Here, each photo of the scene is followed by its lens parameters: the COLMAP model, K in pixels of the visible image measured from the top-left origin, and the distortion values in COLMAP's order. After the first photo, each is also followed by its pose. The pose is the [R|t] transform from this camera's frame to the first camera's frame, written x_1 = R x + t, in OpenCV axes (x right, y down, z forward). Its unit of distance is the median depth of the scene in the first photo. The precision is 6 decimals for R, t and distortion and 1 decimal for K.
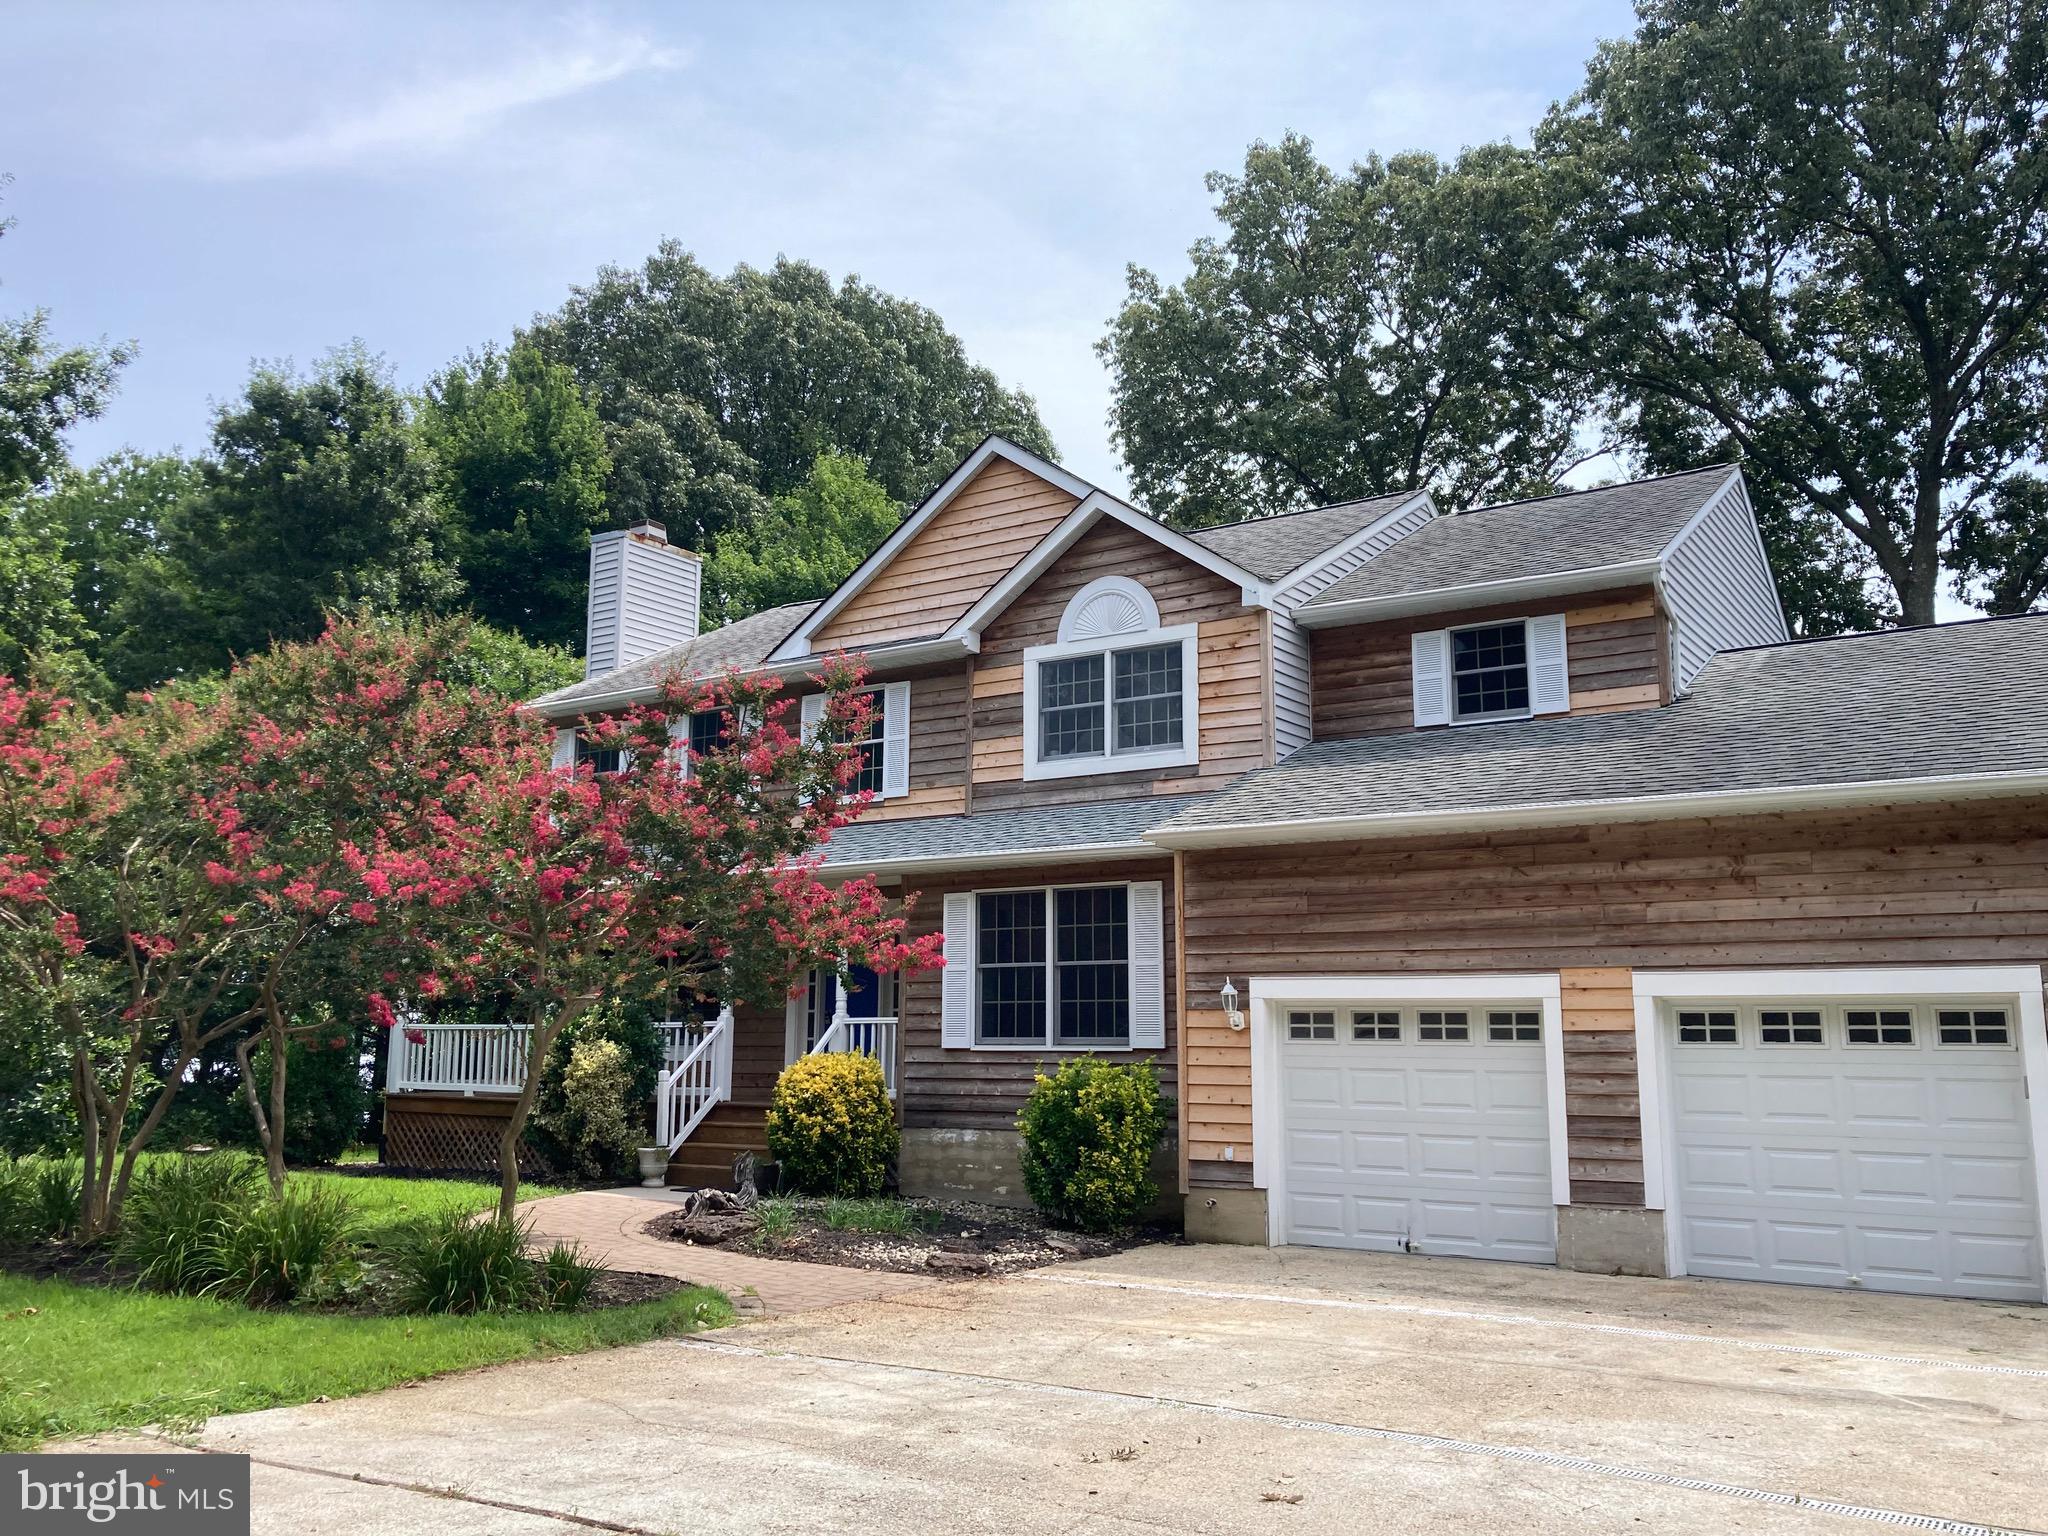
lens RADIAL K [[1661.9, 0, 1024.0], [0, 1661.9, 768.0], [0, 0, 1]] dist [0.040127, 0.002481]
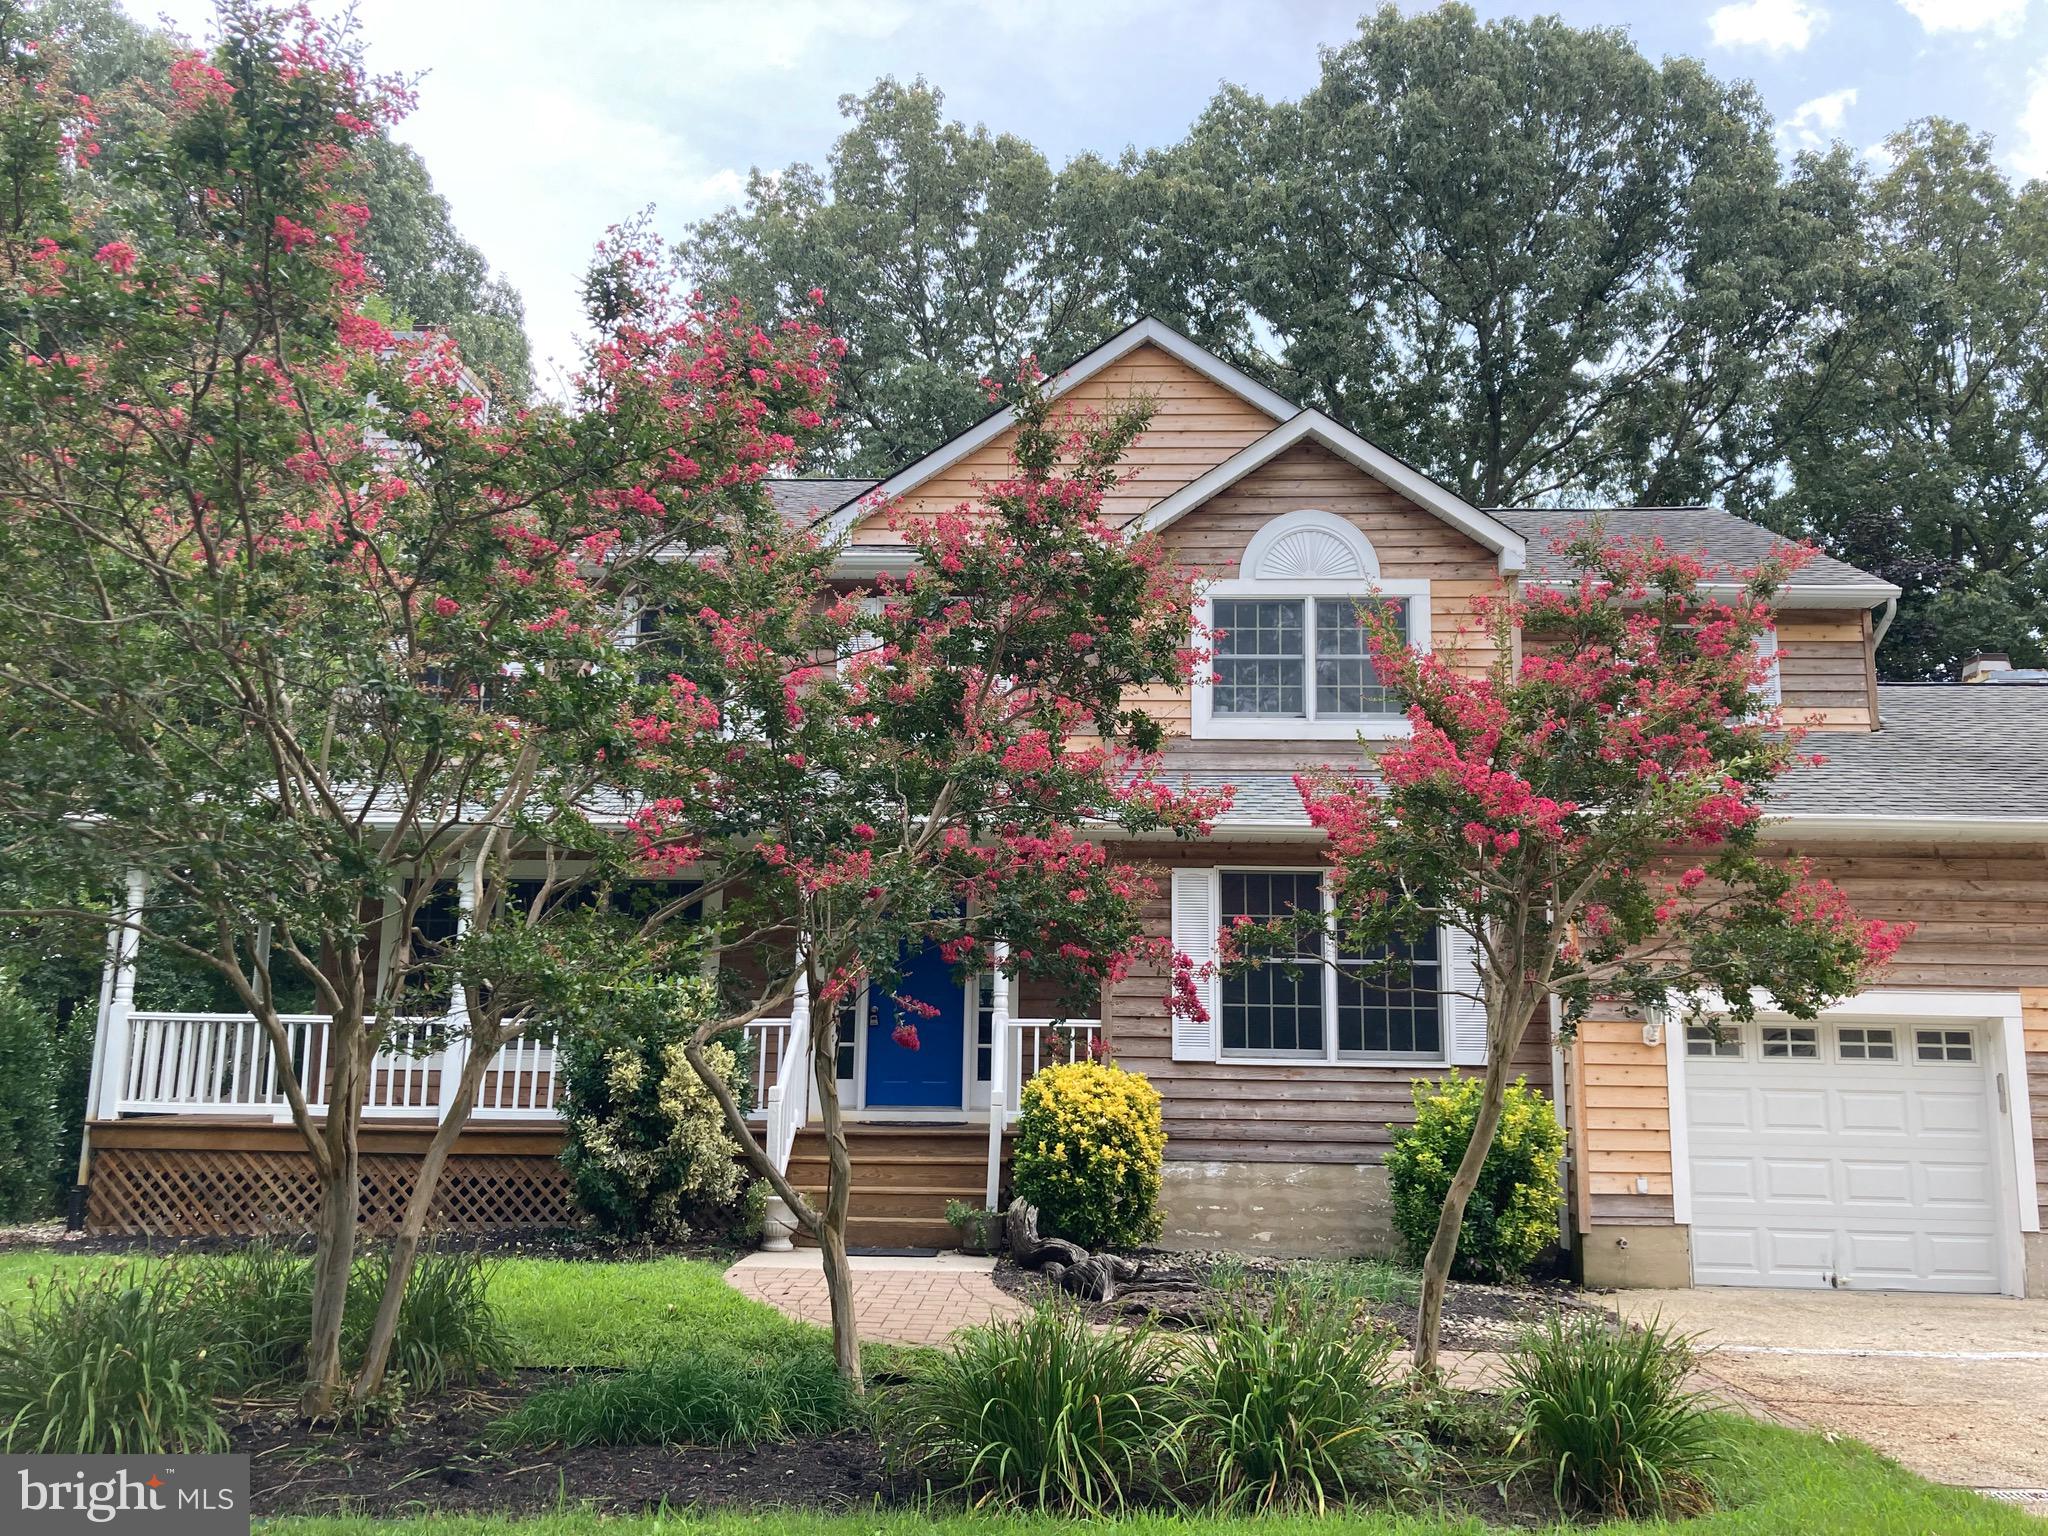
lens RADIAL K [[1674.2, 0, 1024.0], [0, 1674.2, 768.0], [0, 0, 1]] dist [0.007066, 0.014634]
pose [[0.861921, 0.092912, 0.498458, -0.529120], [-0.093121, 0.995353, -0.024510, 0.055338], [-0.498419, -0.025291, 0.866567, 0.345890]]
